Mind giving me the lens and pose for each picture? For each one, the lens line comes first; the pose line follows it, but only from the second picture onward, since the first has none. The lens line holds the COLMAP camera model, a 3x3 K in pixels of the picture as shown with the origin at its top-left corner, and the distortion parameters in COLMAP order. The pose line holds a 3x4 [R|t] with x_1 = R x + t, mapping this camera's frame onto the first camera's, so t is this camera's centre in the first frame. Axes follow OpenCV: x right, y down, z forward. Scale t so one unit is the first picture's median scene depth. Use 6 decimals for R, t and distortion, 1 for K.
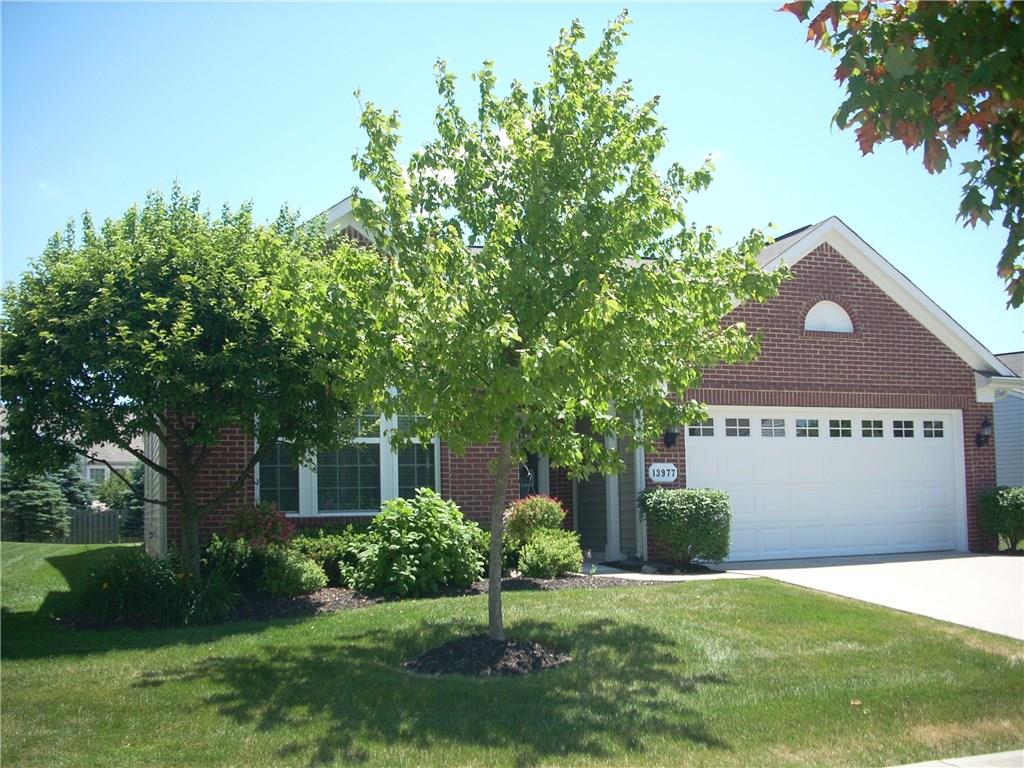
lens RADIAL K [[1127.4, 0, 545.7], [0, 1127.4, 386.5], [0, 0, 1]] dist [-0.129043, 0.018275]
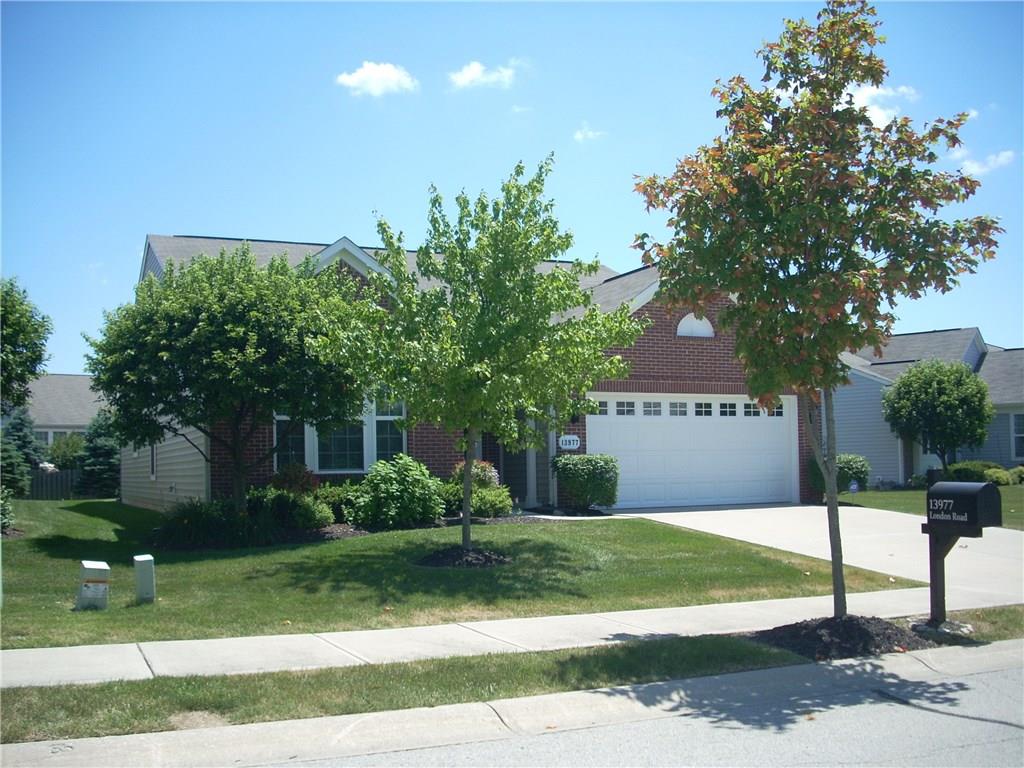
lens RADIAL K [[1127.4, 0, 545.7], [0, 1127.4, 386.5], [0, 0, 1]] dist [-0.129043, 0.018275]
pose [[0.996351, 0.008101, 0.084960, -0.039109], [-0.010970, 0.999383, 0.033361, -0.034765], [-0.084637, -0.034172, 0.995826, -0.338919]]
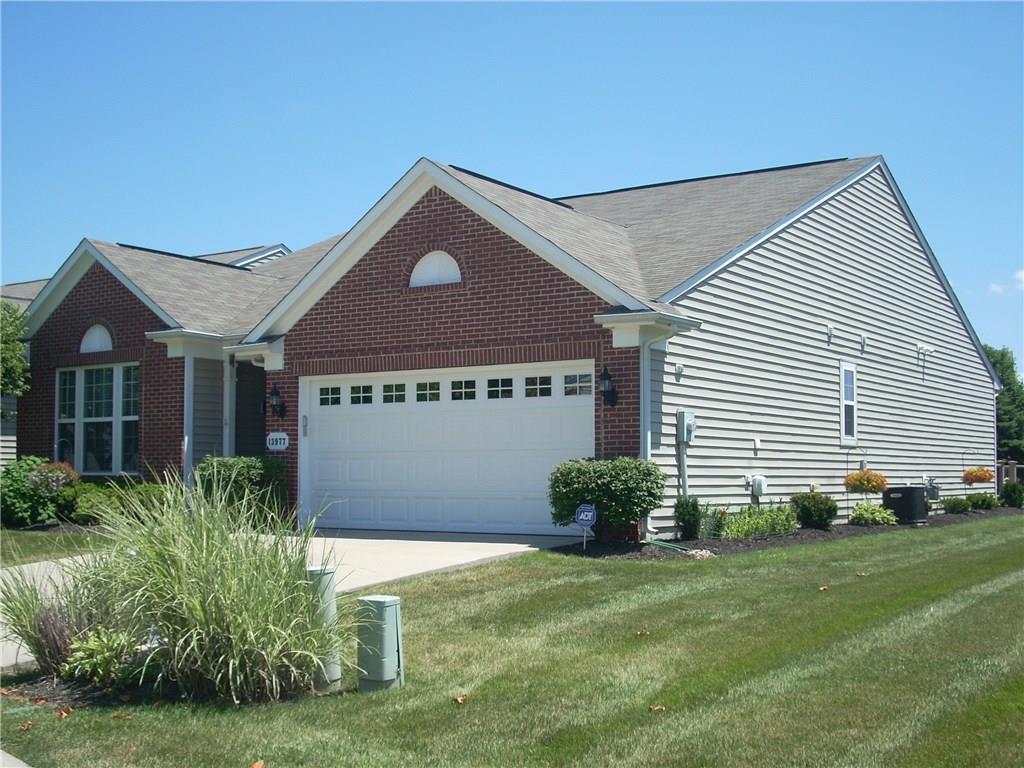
lens RADIAL K [[1244.1, 0, 513.3], [0, 1244.1, 402.9], [0, 0, 1]] dist [-0.030781, -0.019777]
pose [[0.559668, -0.027206, -0.828270, 1.214491], [0.080946, 0.996476, 0.021965, 0.031751], [0.824754, -0.079338, 0.559898, 0.517162]]
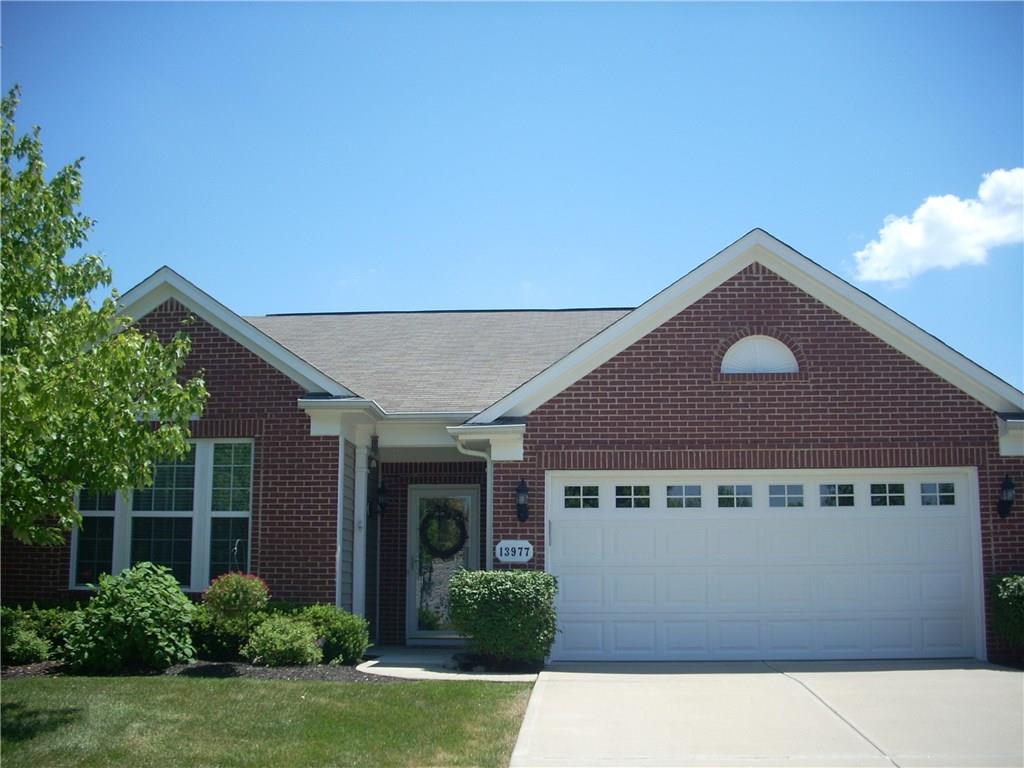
lens RADIAL K [[1127.4, 0, 545.7], [0, 1127.4, 386.5], [0, 0, 1]] dist [-0.129043, 0.018275]
pose [[0.903016, -0.056102, -0.425929, 0.491409], [0.028288, 0.997050, -0.071356, 0.013606], [0.428675, 0.052387, 0.901939, 0.235826]]
